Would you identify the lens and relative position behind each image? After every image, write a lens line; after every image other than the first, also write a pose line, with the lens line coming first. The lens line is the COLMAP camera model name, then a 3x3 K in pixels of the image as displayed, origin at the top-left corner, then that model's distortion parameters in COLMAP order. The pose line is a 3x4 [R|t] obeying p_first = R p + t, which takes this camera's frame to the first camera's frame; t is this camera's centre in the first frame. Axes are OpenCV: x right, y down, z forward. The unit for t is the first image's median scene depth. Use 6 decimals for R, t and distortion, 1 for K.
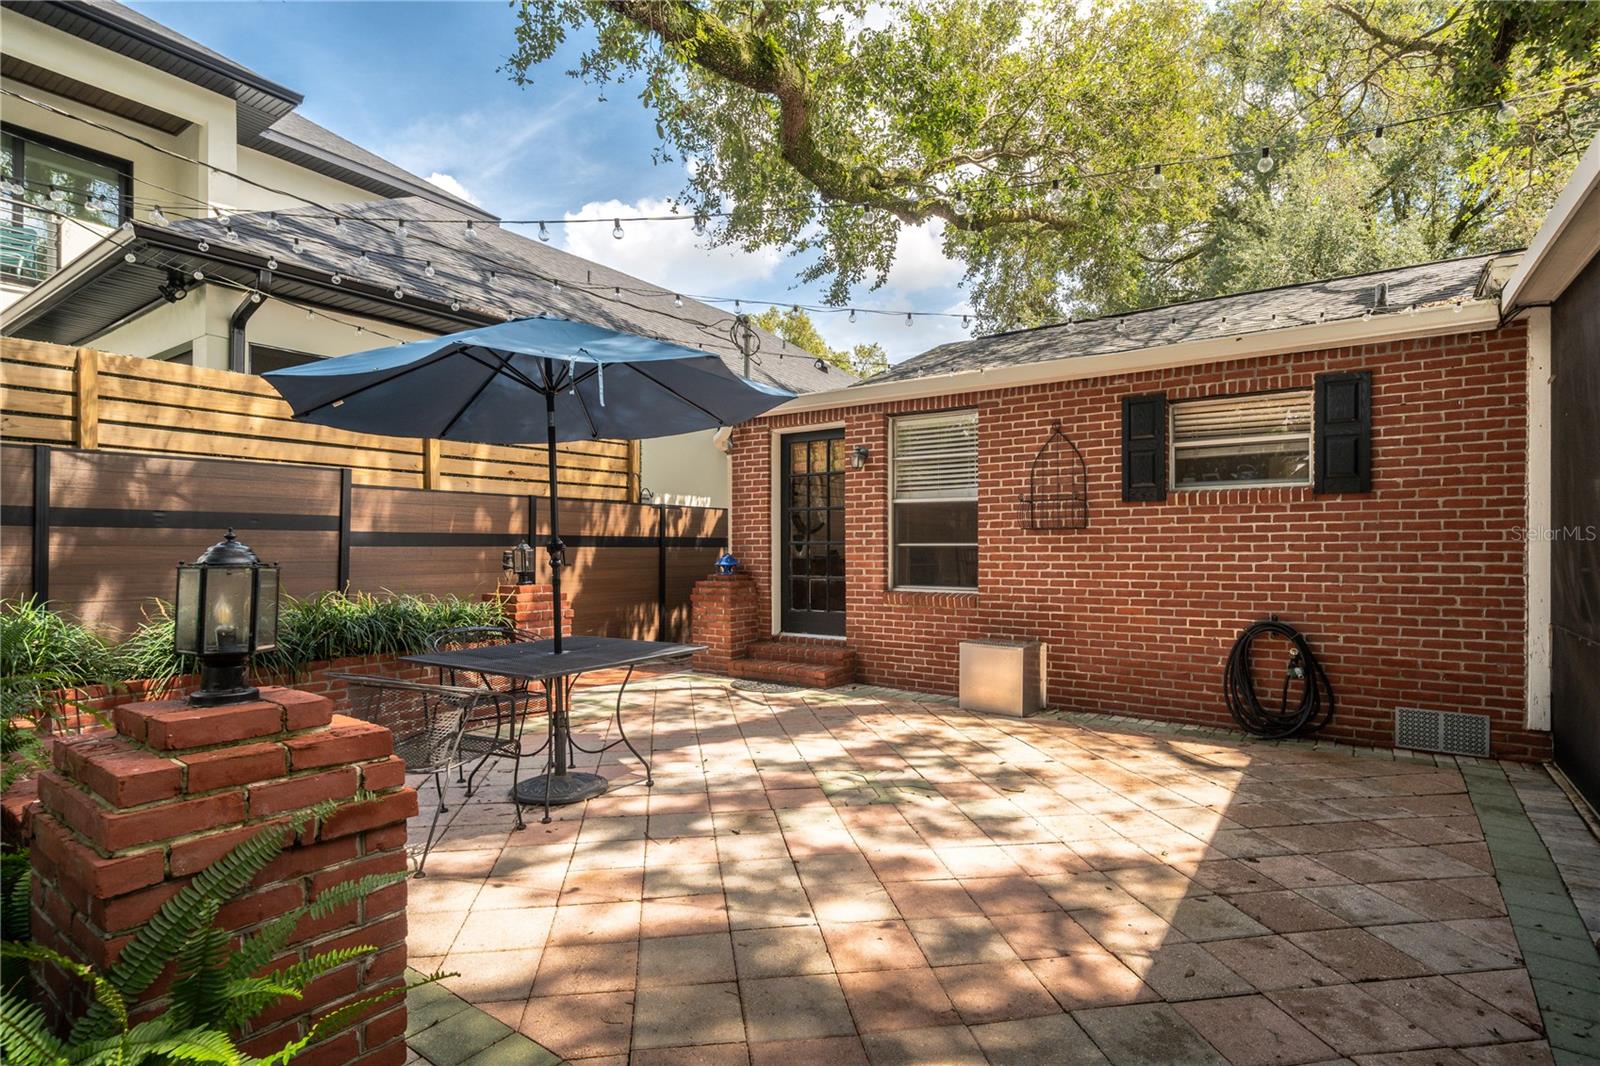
lens RADIAL K [[807.7, 0, 808.5], [0, 807.7, 538.3], [0, 0, 1]] dist [0.002061, 0.000516]
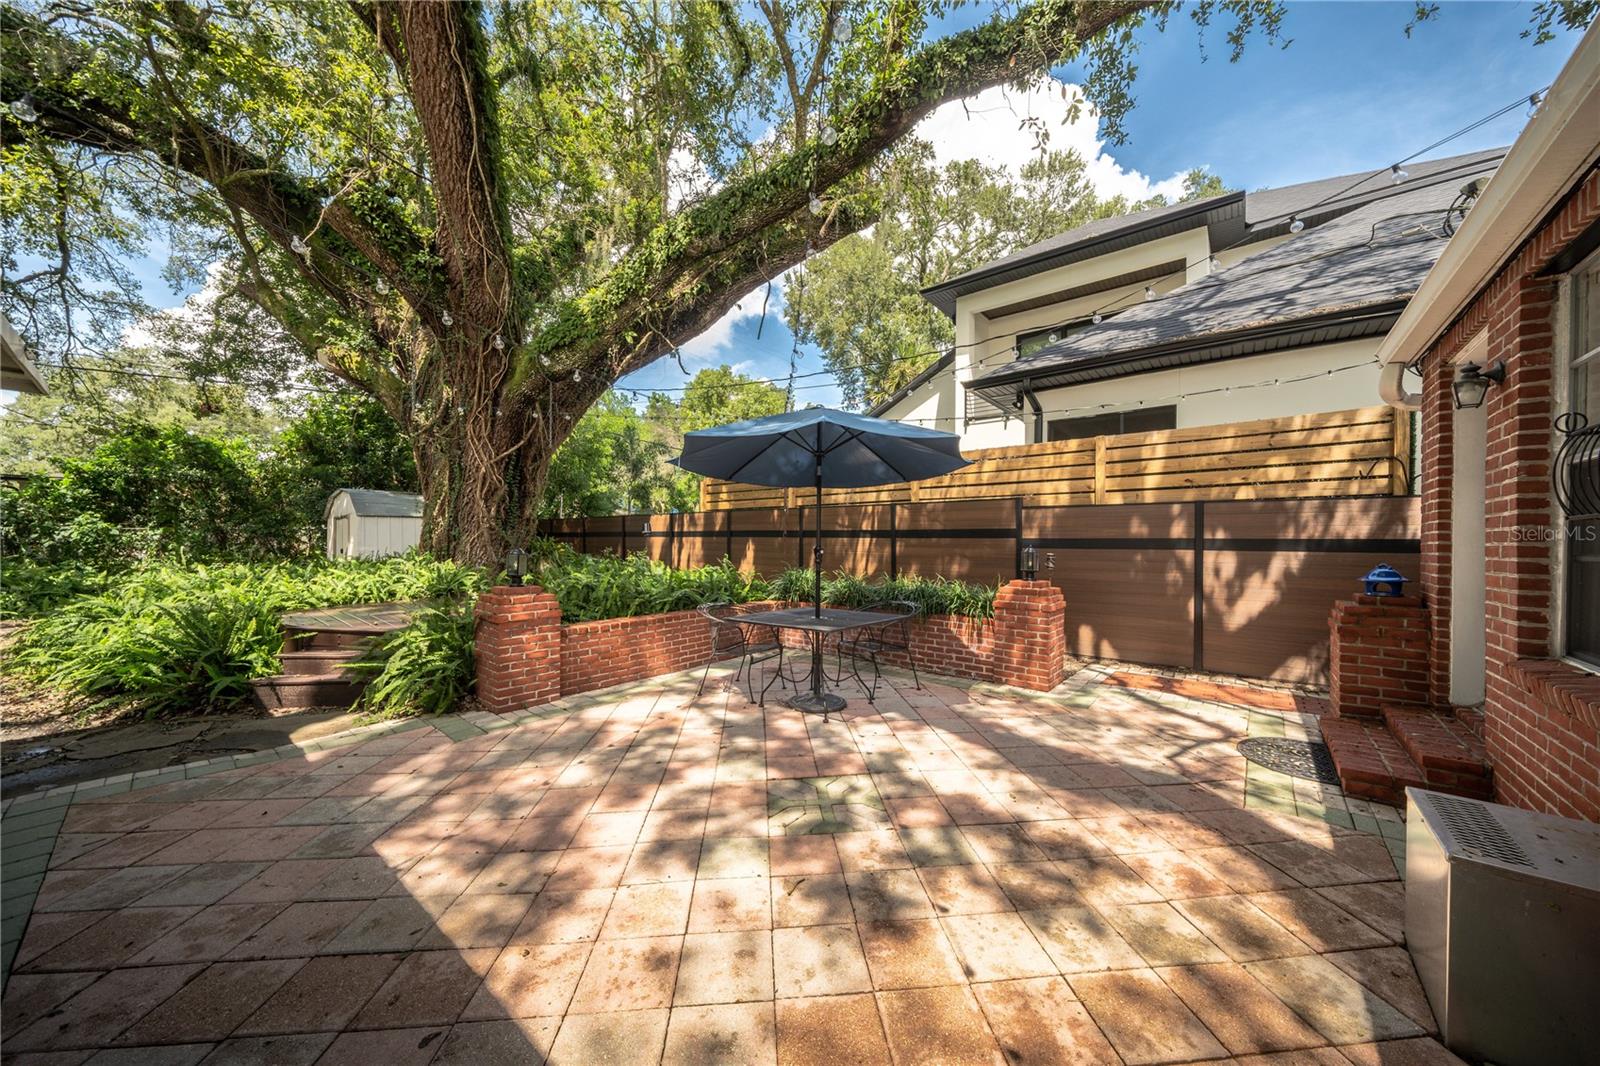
lens RADIAL K [[547.7, 0, 804.2], [0, 547.7, 537.5], [0, 0, 1]] dist [-0.004714, -0.000145]
pose [[-0.081402, -0.006767, -0.996658, 0.510744], [0.006345, 0.999953, -0.007308, -0.005352], [0.996661, -0.006918, -0.081355, 0.706381]]
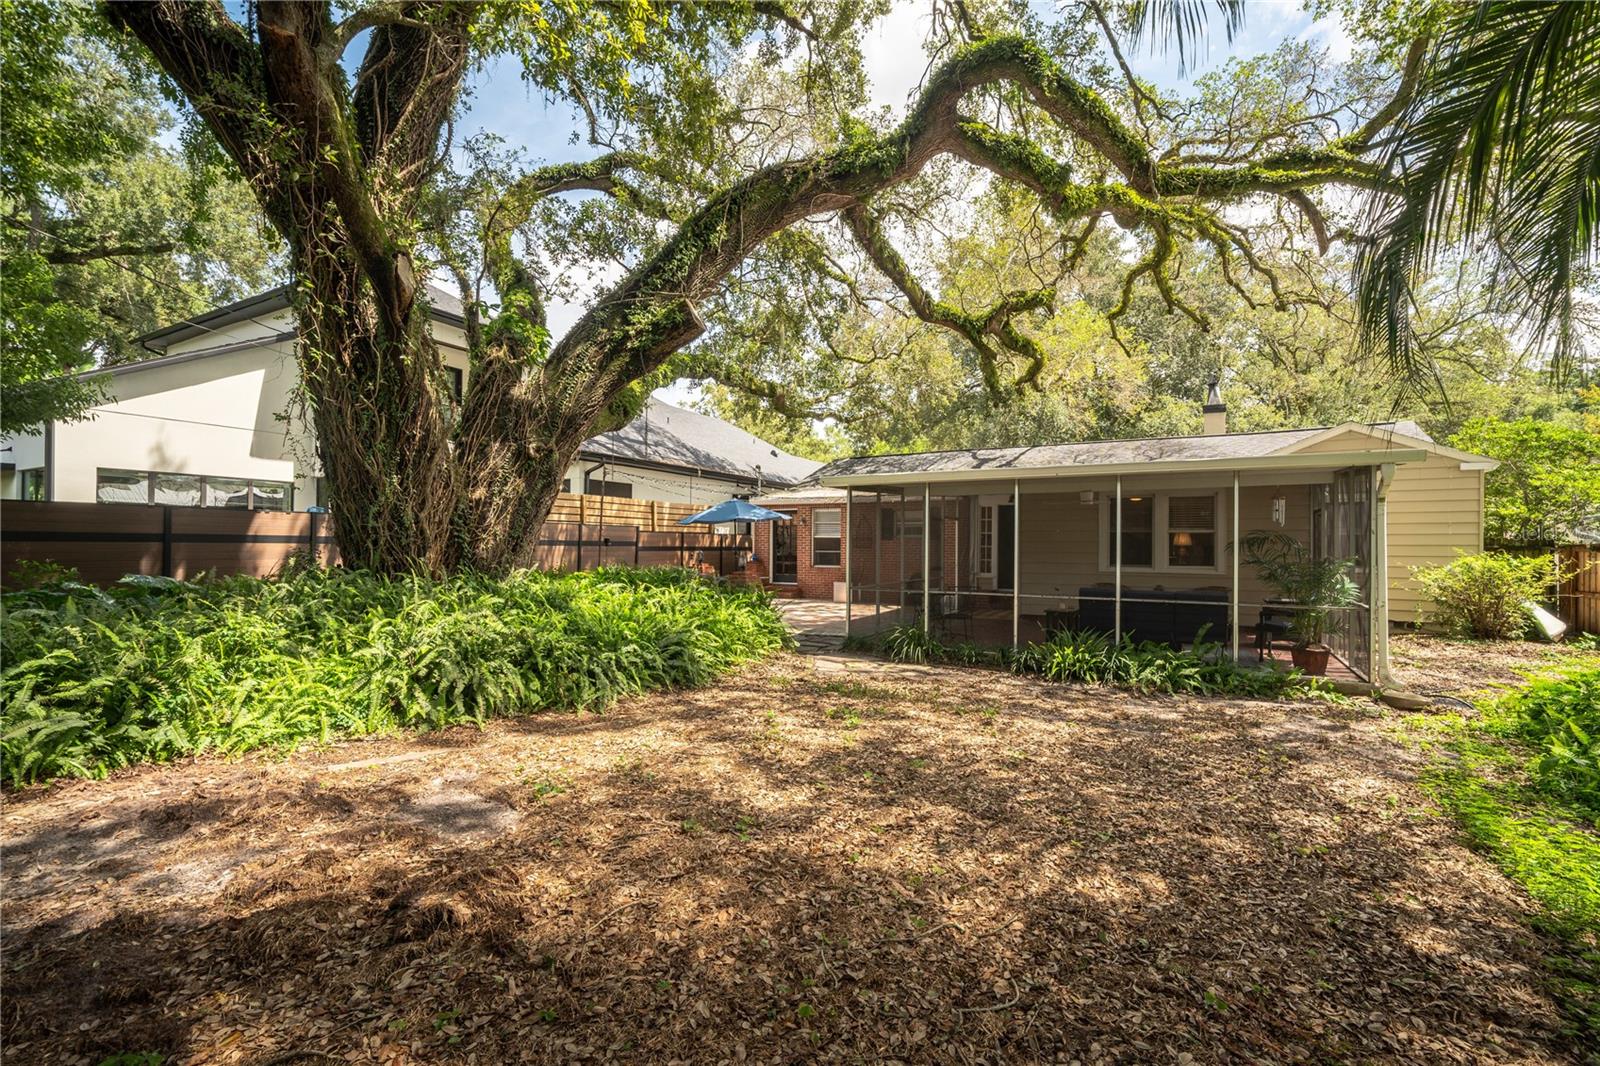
lens RADIAL K [[704.0, 0, 807.3], [0, 704.0, 539.0], [0, 0, 1]] dist [0.000462, 0.000000]
pose [[0.994237, 0.007198, 0.106959, -0.224648], [-0.007234, 0.999974, -0.000048, -0.043090], [-0.106957, -0.000726, 0.994263, -1.812615]]
